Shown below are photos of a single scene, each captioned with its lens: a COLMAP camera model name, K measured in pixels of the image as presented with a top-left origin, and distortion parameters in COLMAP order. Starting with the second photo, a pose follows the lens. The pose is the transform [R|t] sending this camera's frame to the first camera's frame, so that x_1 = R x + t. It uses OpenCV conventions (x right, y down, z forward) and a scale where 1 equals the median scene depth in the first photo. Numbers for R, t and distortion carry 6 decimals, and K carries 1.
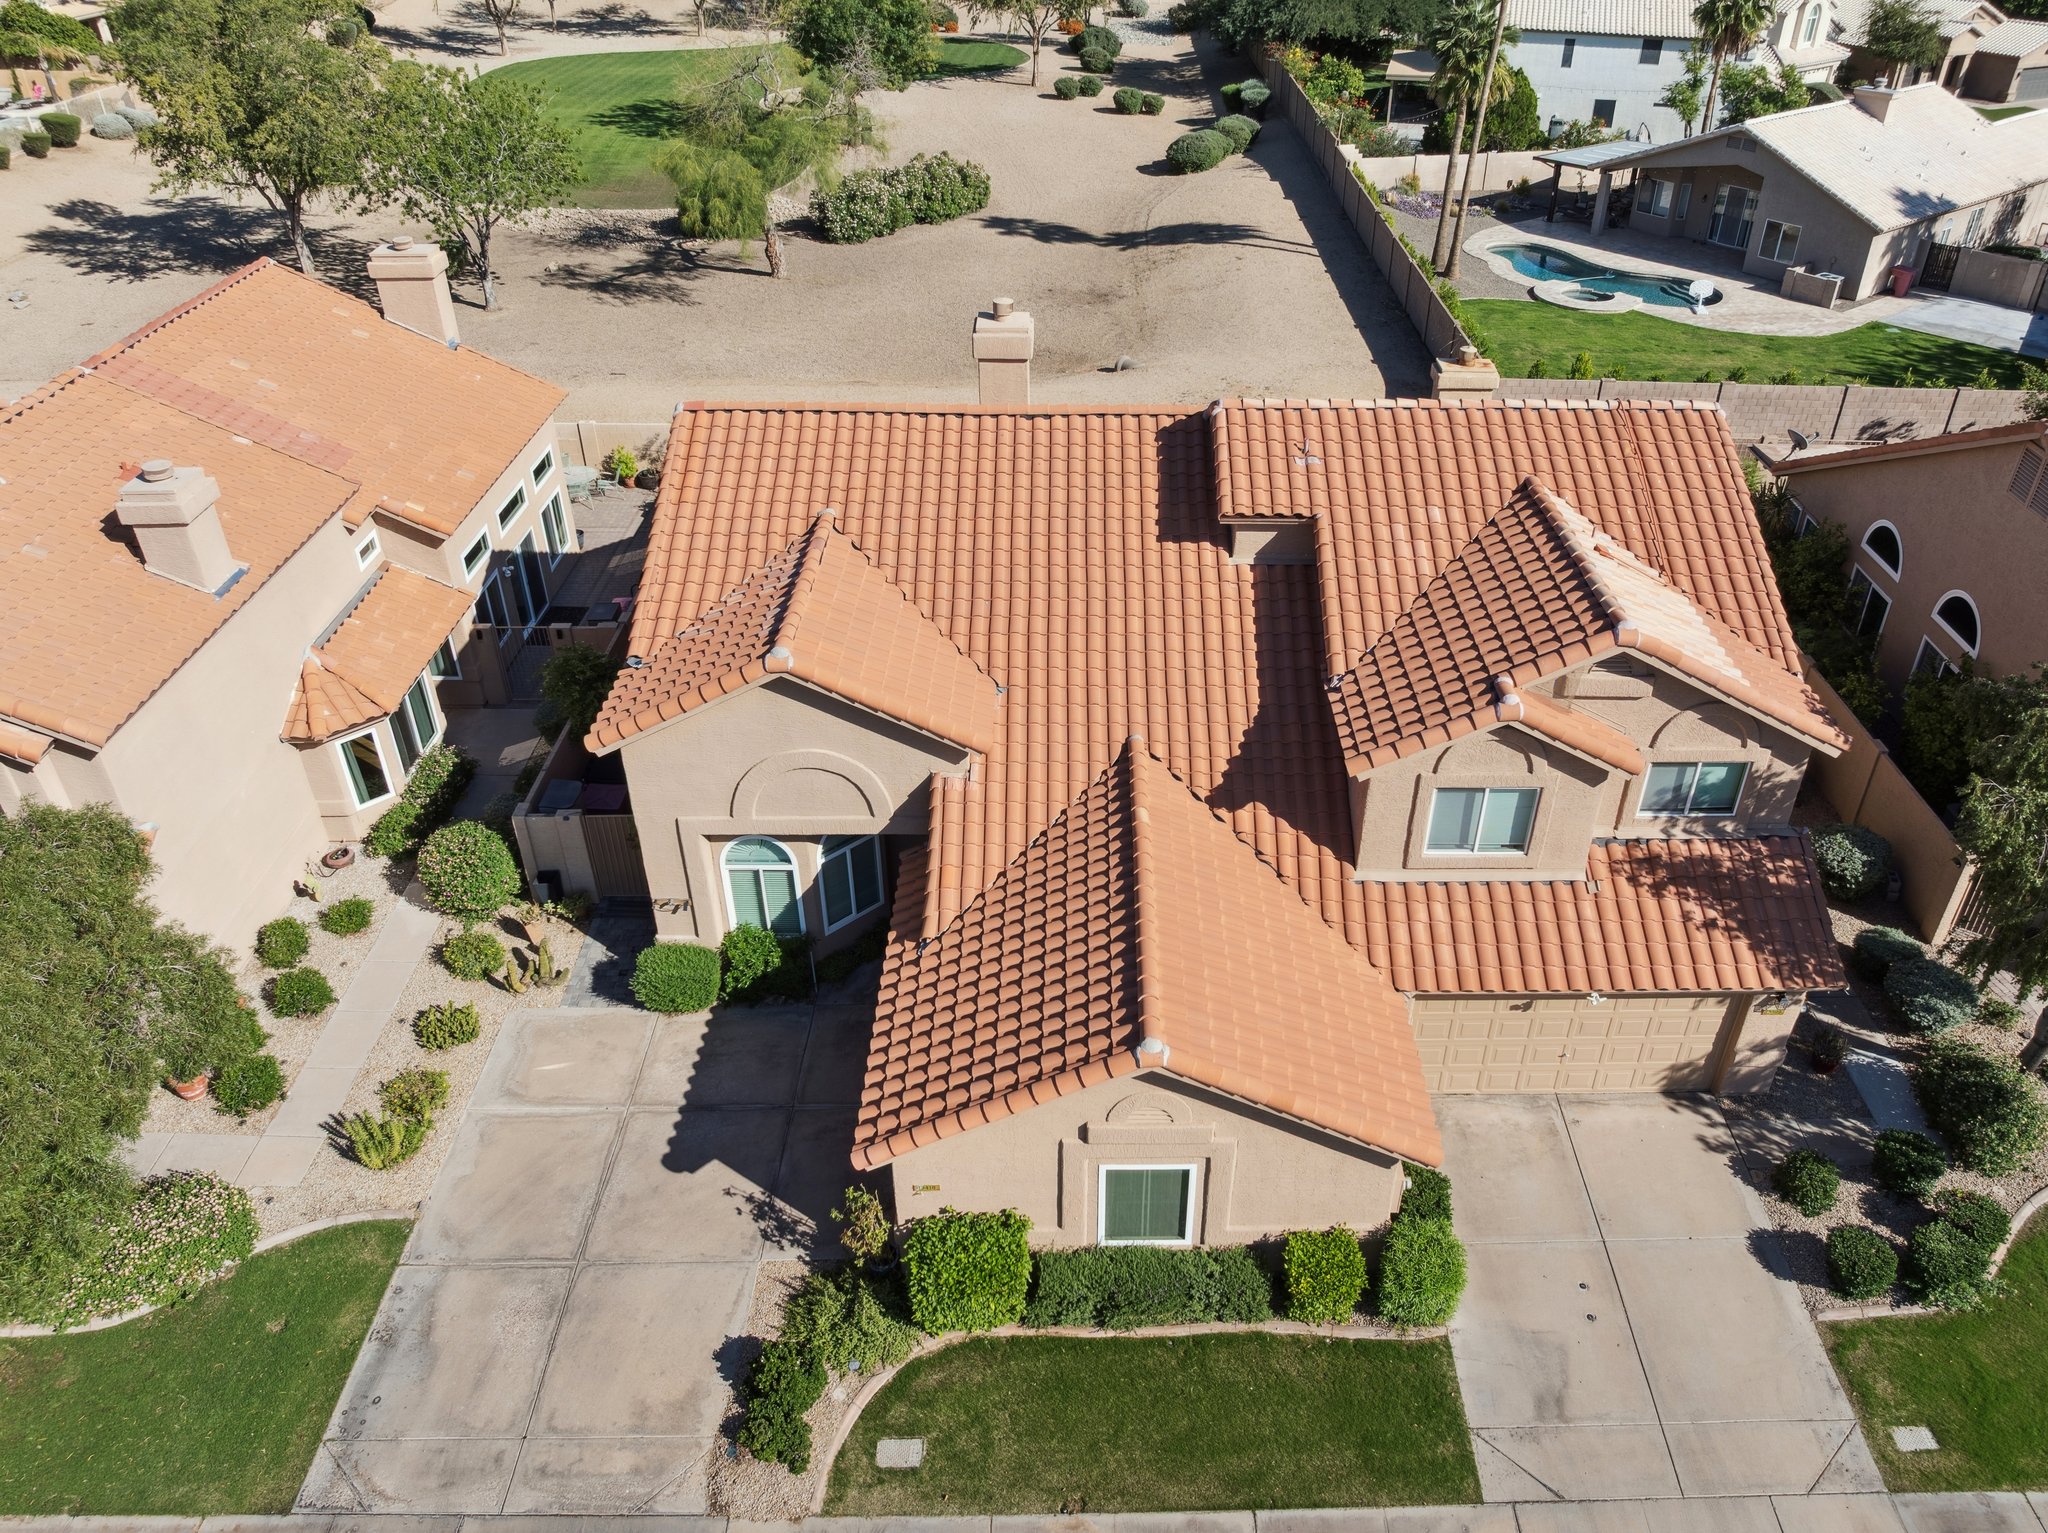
lens RADIAL K [[1444.2, 0, 1113.8], [0, 1444.2, 802.7], [0, 0, 1]] dist [-0.039129, 0.010053]
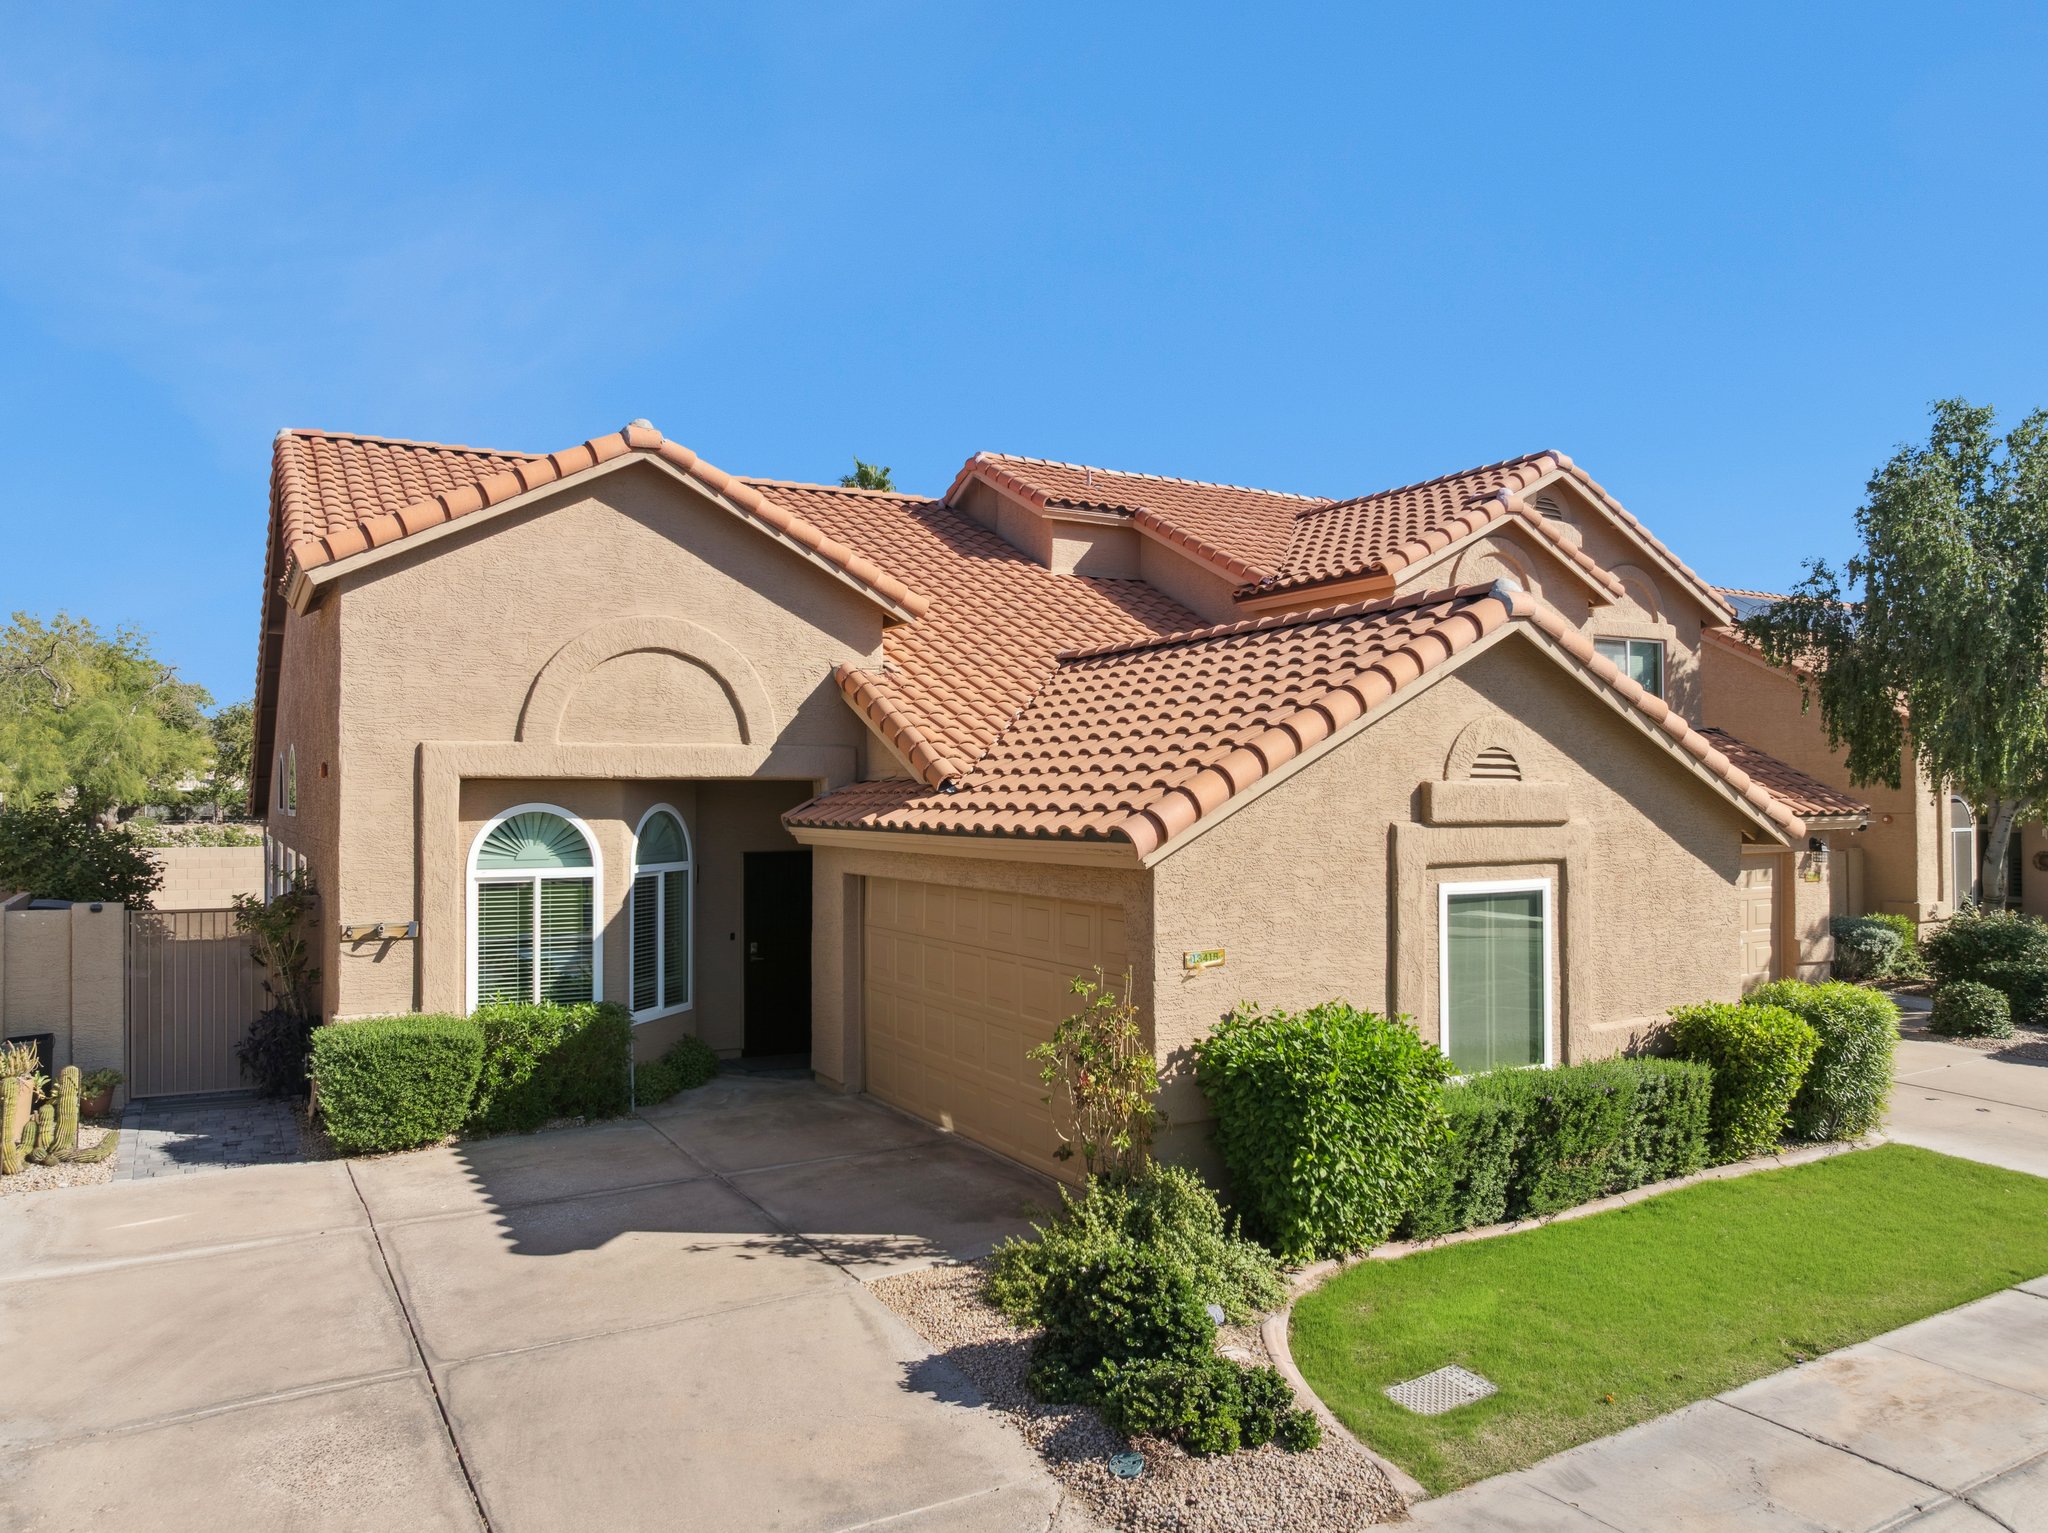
lens RADIAL K [[1444.2, 0, 1017.9], [0, 1444.2, 840.9], [0, 0, 1]] dist [-0.039129, 0.010053]
pose [[0.875080, -0.031472, 0.482954, -0.399692], [0.297394, 0.822230, -0.485277, 0.421232], [-0.381827, 0.568284, 0.728877, 0.550727]]
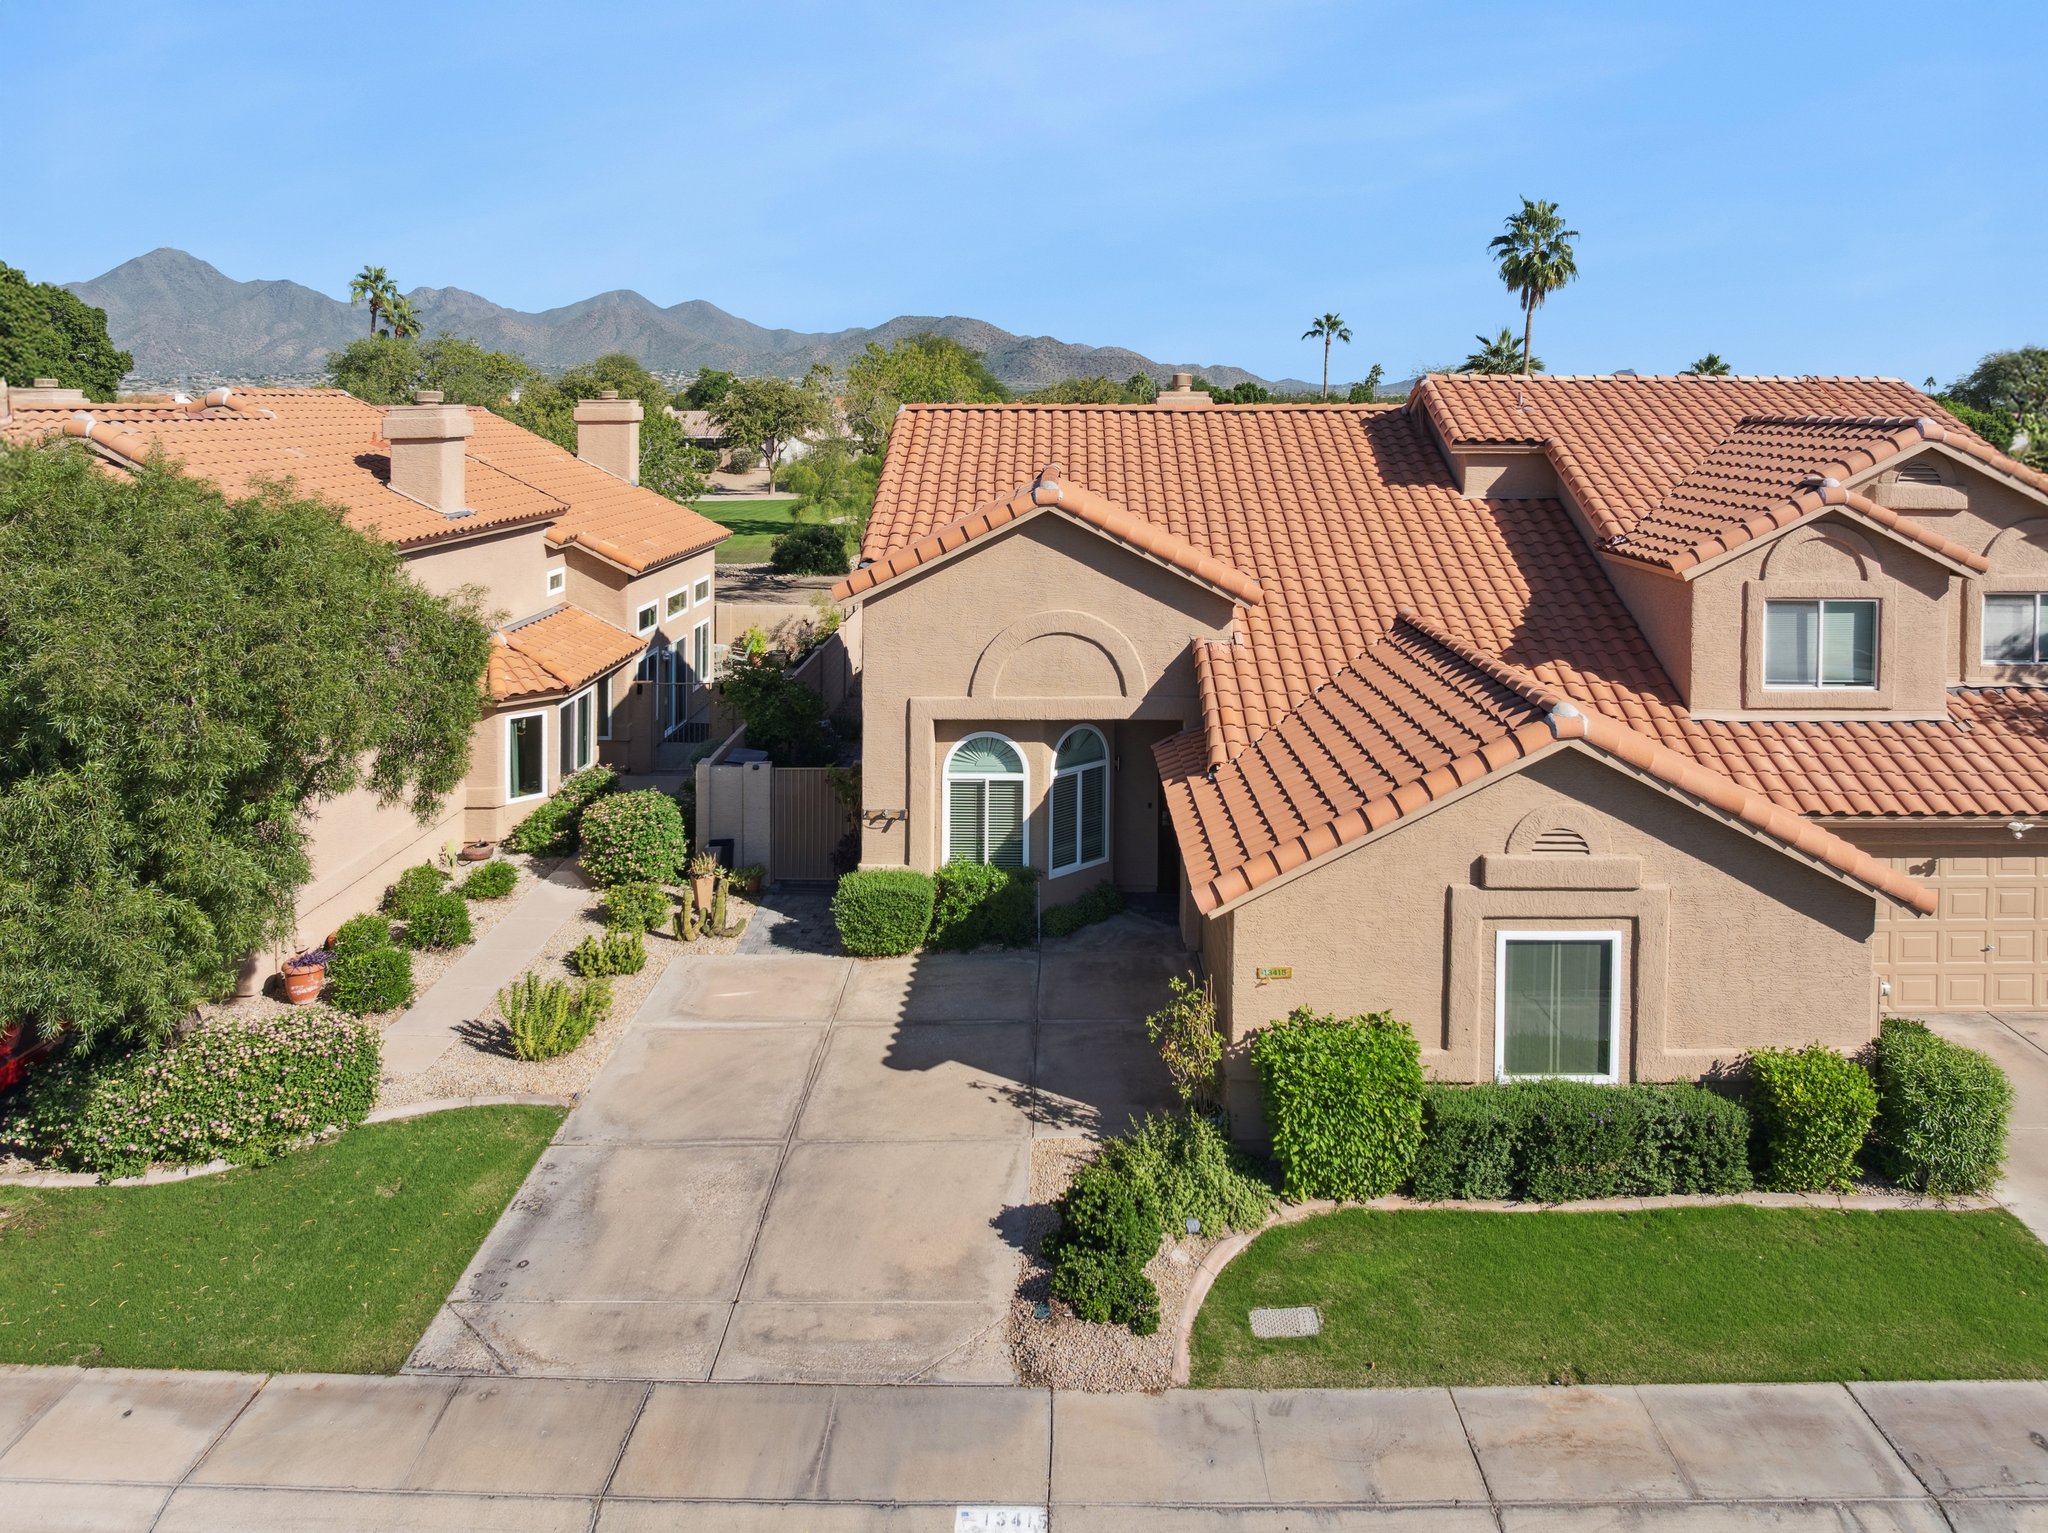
lens RADIAL K [[1444.2, 0, 1030.3], [0, 1444.2, 483.5], [0, 0, 1]] dist [-0.039129, 0.010053]
pose [[0.999251, -0.013383, -0.036322, -0.207041], [-0.008512, 0.839399, -0.543449, 0.420721], [0.037761, 0.543351, 0.838656, 0.178152]]
